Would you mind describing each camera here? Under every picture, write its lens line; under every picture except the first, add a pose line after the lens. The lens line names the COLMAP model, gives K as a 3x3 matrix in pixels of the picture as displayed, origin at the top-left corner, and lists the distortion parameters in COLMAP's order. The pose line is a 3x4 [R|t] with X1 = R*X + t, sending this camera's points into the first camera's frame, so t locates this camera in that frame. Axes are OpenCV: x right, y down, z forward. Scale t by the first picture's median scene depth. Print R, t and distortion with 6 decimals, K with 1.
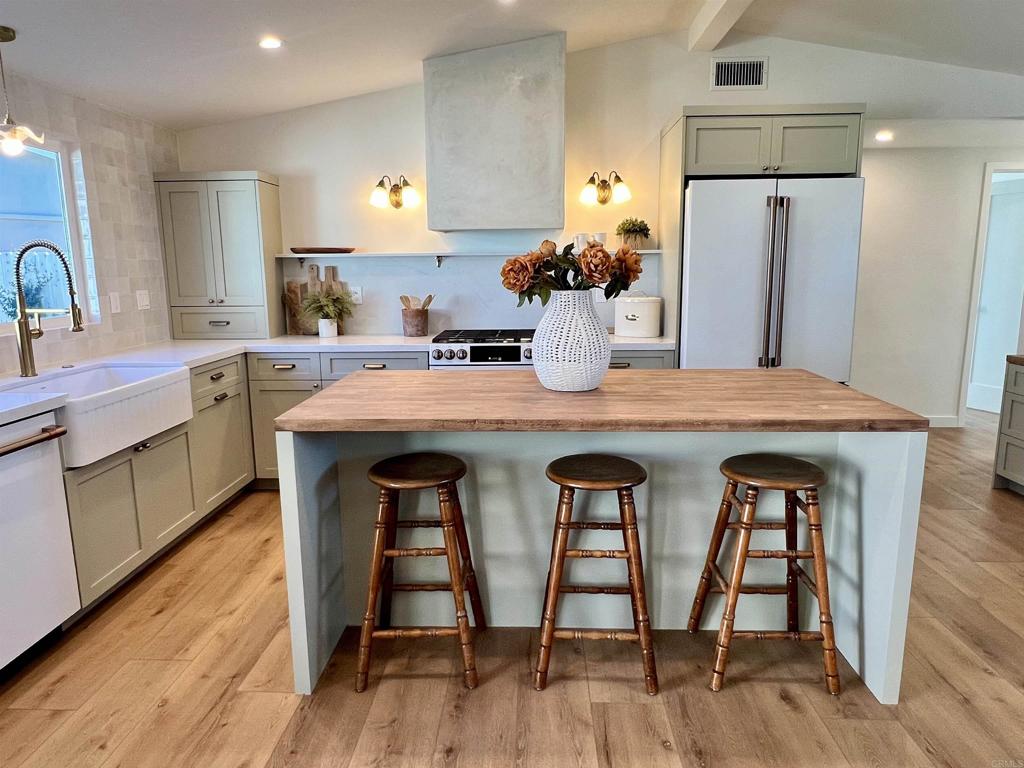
lens RADIAL K [[642.9, 0, 510.3], [0, 642.9, 388.4], [0, 0, 1]] dist [-0.000589, 0.002316]
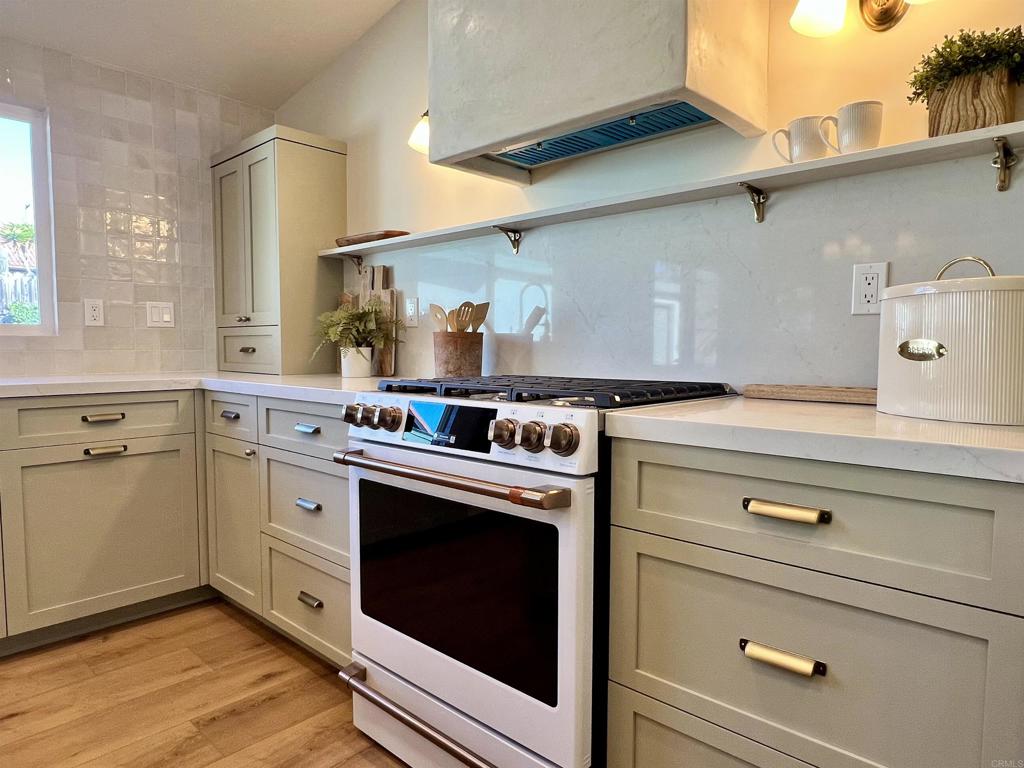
lens RADIAL K [[642.9, 0, 510.3], [0, 642.9, 388.4], [0, 0, 1]] dist [-0.000589, 0.002316]
pose [[0.745679, 0.053910, -0.664120, 0.259897], [-0.132832, 0.988742, -0.068883, -0.054023], [0.652930, 0.139581, 0.744446, 0.728174]]
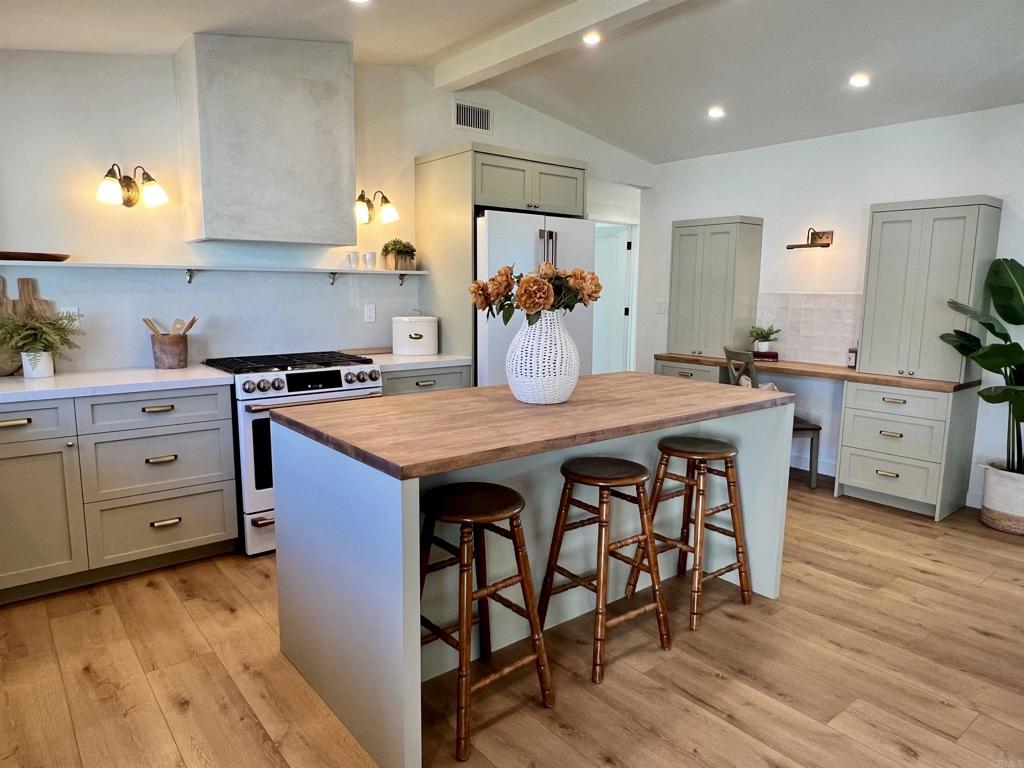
lens RADIAL K [[656.6, 0, 507.5], [0, 656.6, 378.8], [0, 0, 1]] dist [0.024864, -0.002255]
pose [[0.759115, -0.077734, 0.646298, -0.411609], [0.101857, 0.994799, 0.000013, -0.029068], [-0.642938, 0.065820, 0.763085, 0.121598]]
